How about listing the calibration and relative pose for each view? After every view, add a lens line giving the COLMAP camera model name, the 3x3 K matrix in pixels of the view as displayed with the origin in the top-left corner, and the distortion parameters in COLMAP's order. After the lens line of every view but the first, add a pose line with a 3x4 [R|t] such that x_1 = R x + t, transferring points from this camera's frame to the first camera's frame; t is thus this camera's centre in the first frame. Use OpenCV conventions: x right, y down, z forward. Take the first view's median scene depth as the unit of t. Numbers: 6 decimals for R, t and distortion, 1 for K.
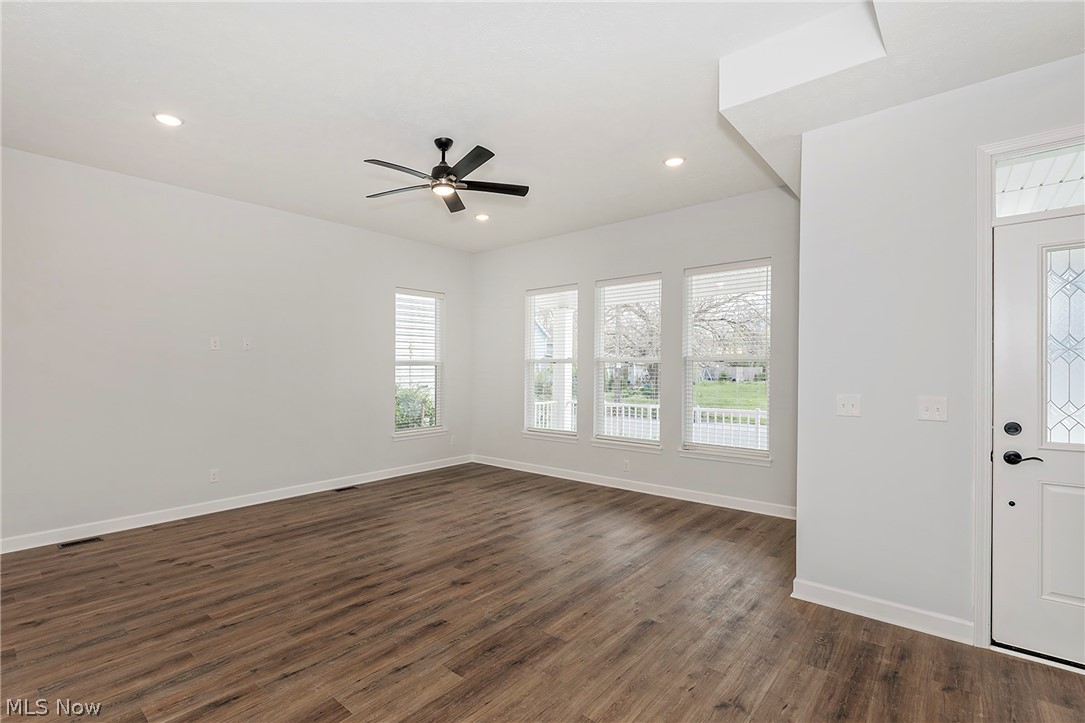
lens RADIAL K [[496.1, 0, 546.5], [0, 496.1, 370.4], [0, 0, 1]] dist [-0.002507, -0.000731]
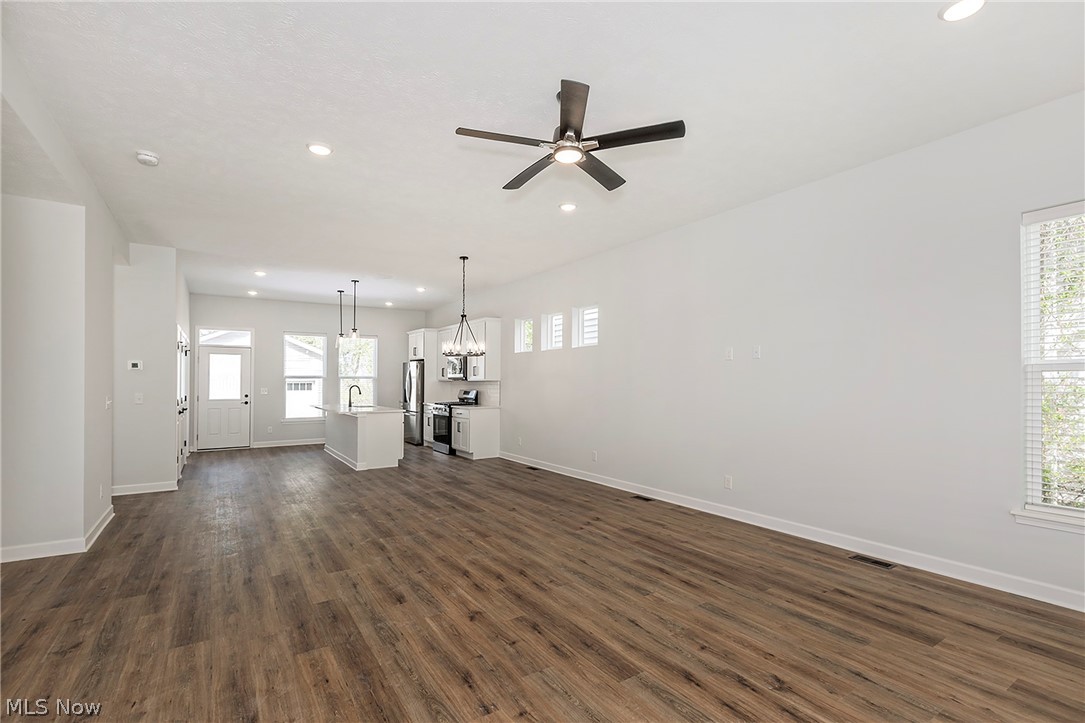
lens RADIAL K [[496.1, 0, 546.5], [0, 496.1, 370.4], [0, 0, 1]] dist [-0.002507, -0.000731]
pose [[-0.306837, -0.014950, -0.951645, 0.603367], [-0.002344, 0.999885, -0.014952, -0.012840], [0.951759, -0.002357, -0.306837, 1.272650]]
